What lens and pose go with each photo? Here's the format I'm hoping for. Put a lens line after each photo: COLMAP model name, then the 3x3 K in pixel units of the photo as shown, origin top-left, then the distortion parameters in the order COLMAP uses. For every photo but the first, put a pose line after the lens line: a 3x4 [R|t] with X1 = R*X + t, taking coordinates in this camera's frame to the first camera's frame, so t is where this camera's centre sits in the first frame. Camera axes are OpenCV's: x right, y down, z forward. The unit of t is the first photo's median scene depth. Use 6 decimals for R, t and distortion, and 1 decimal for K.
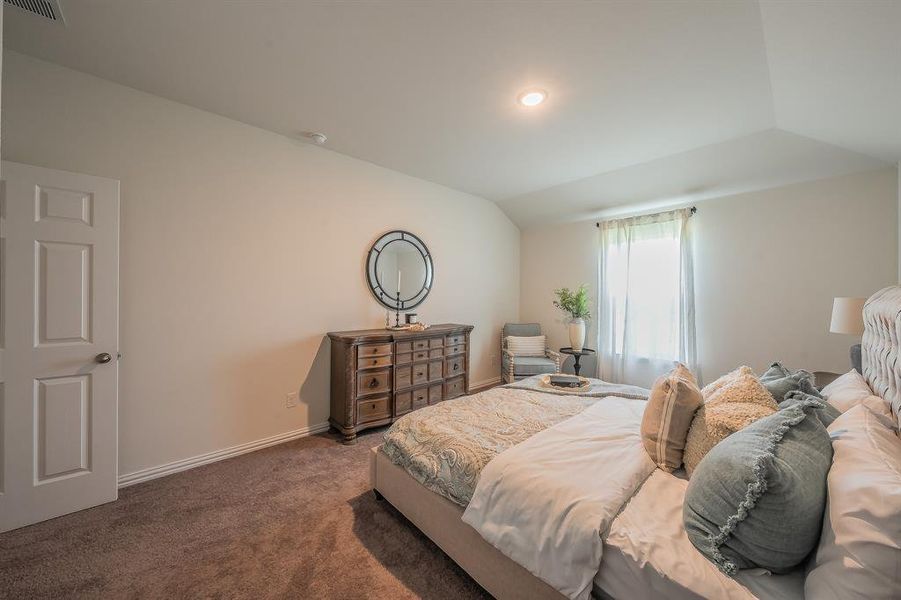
lens RADIAL K [[330.6, 0, 455.1], [0, 330.6, 293.4], [0, 0, 1]] dist [-0.000003, -0.000037]
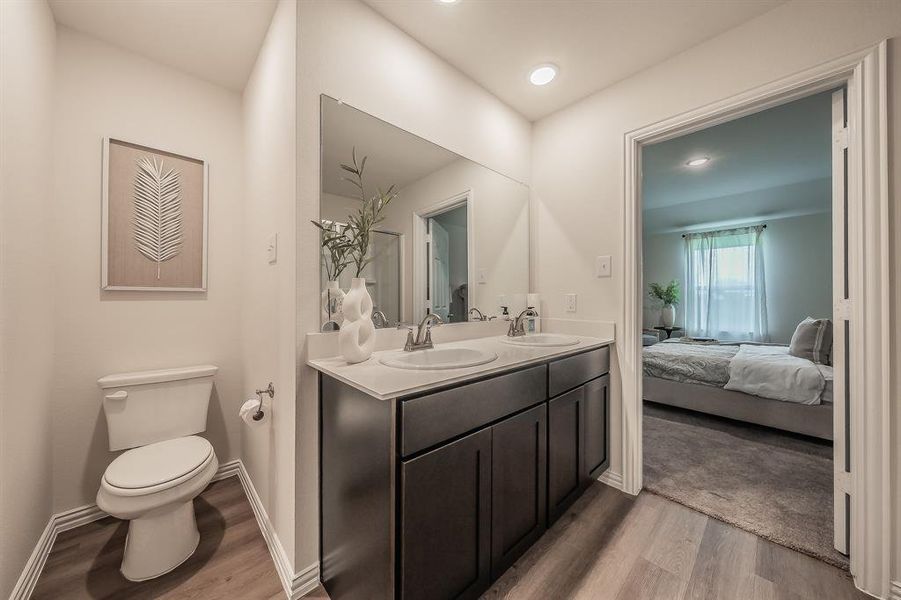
lens RADIAL K [[319.5, 0, 448.2], [0, 319.5, 296.2], [0, 0, 1]] dist [0.000219, 0.000068]
pose [[0.999795, 0.002331, 0.020124, -0.683567], [-0.002215, 0.999981, -0.005810, 0.061477], [-0.020137, 0.005764, 0.999781, -0.361539]]
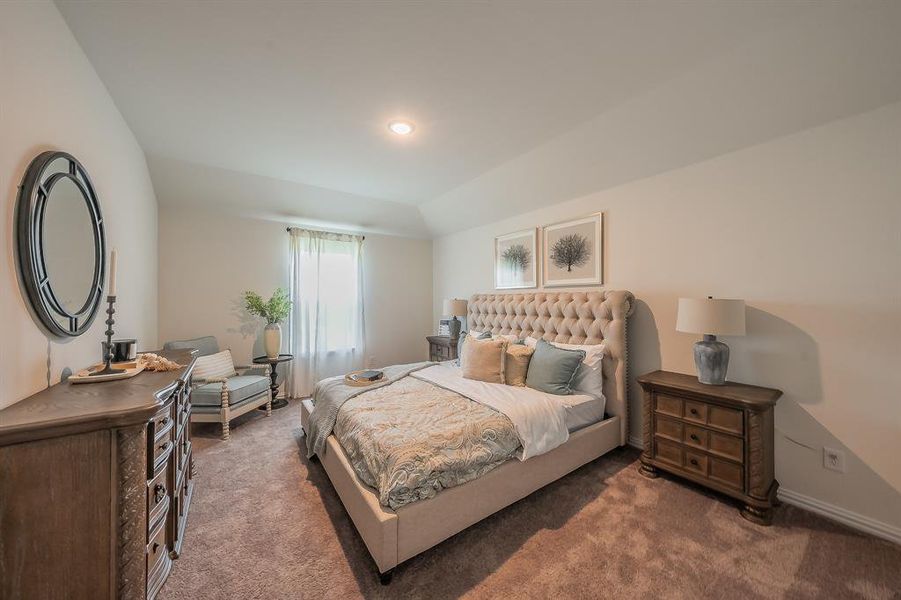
lens RADIAL K [[307.2, 0, 455.3], [0, 307.2, 294.4], [0, 0, 1]] dist [-0.000375, -0.000007]
pose [[0.111055, 0.007675, 0.993785, -0.534679], [-0.002428, 0.999969, -0.007452, -0.003629], [-0.993811, -0.001586, 0.111070, 0.467394]]
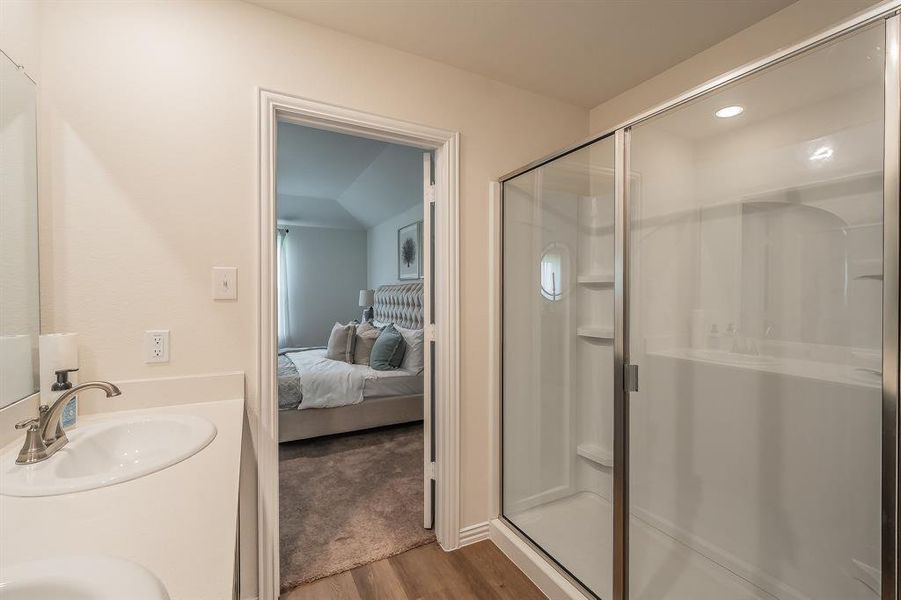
lens RADIAL K [[380.7, 0, 455.5], [0, 380.7, 295.2], [0, 0, 1]] dist [0.010534, 0.000022]
pose [[0.236634, -0.007443, 0.971570, -0.749415], [-0.010490, 0.999893, 0.010215, 0.008491], [-0.971542, -0.012609, 0.236530, -0.141322]]
